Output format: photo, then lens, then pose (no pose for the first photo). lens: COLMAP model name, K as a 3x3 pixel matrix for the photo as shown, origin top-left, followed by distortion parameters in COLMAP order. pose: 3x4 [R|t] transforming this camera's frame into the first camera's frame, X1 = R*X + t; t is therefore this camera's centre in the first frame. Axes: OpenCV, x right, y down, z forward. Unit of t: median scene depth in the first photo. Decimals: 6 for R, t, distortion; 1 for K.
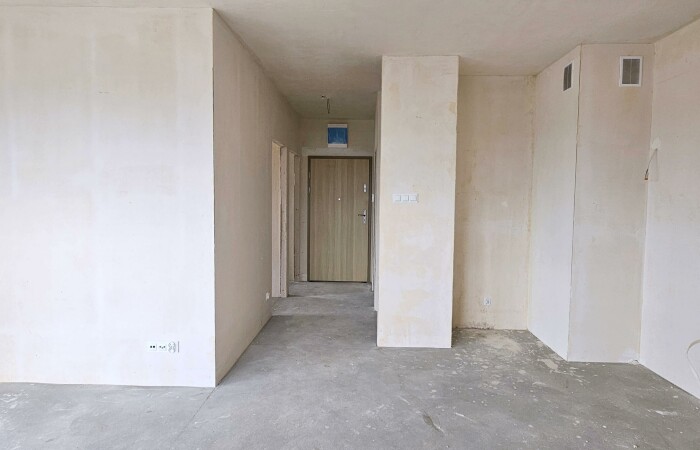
lens RADIAL K [[410.2, 0, 350.0], [0, 410.2, 225.0], [0, 0, 1]] dist [0.000089, 0.000817]
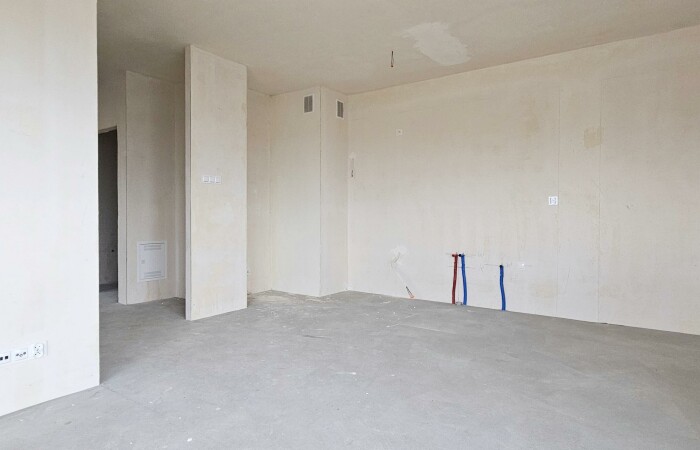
lens RADIAL K [[410.2, 0, 350.0], [0, 410.2, 225.0], [0, 0, 1]] dist [0.000089, 0.000817]
pose [[0.550309, -0.024128, 0.834613, -0.623827], [0.051730, 0.998647, -0.005239, 0.087239], [-0.833357, 0.046058, 0.550812, 0.090461]]
